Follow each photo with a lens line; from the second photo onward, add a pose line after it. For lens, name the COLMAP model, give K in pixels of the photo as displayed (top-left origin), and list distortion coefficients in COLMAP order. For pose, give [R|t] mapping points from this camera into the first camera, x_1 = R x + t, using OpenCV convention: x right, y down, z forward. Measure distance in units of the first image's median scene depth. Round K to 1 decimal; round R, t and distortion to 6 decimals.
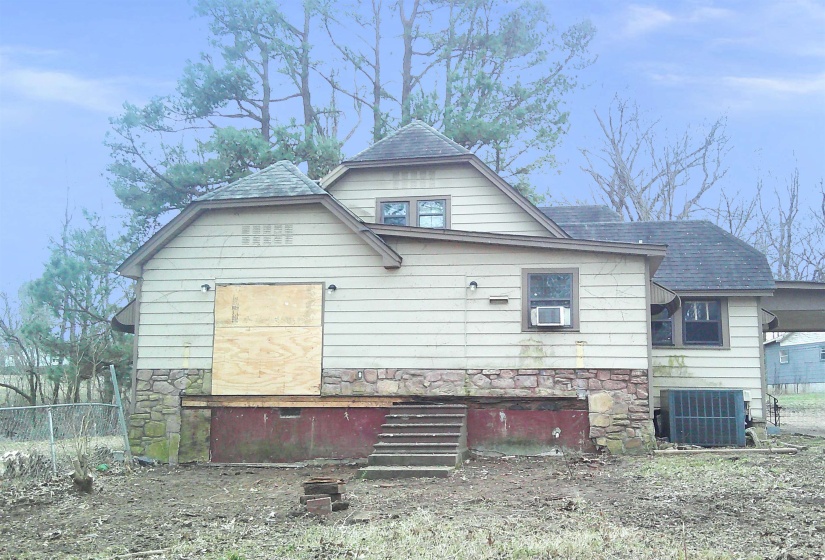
lens RADIAL K [[886.3, 0, 419.6], [0, 886.3, 280.4], [0, 0, 1]] dist [0.169412, -0.471788]
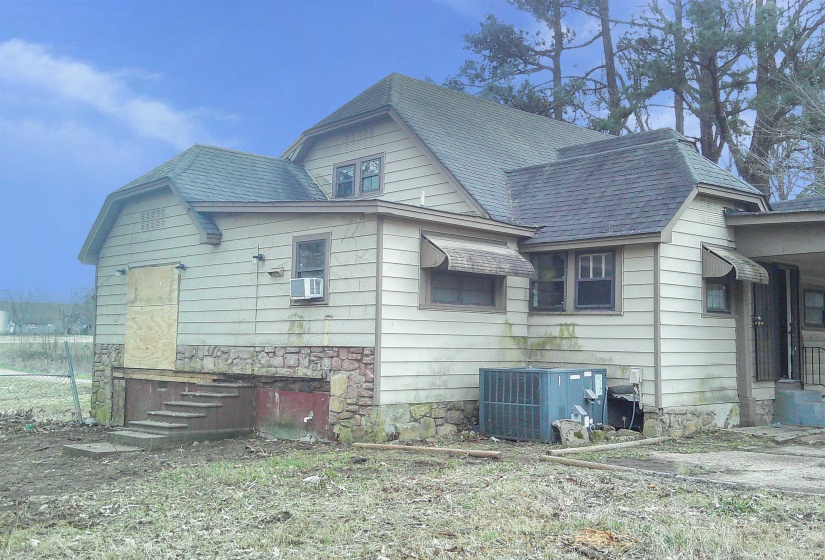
lens RADIAL K [[886.3, 0, 419.6], [0, 886.3, 280.4], [0, 0, 1]] dist [0.169412, -0.471788]
pose [[0.801505, -0.041622, -0.596537, 0.765637], [0.076633, 0.996499, 0.033434, 0.010558], [0.593057, -0.072512, 0.801889, 0.339519]]
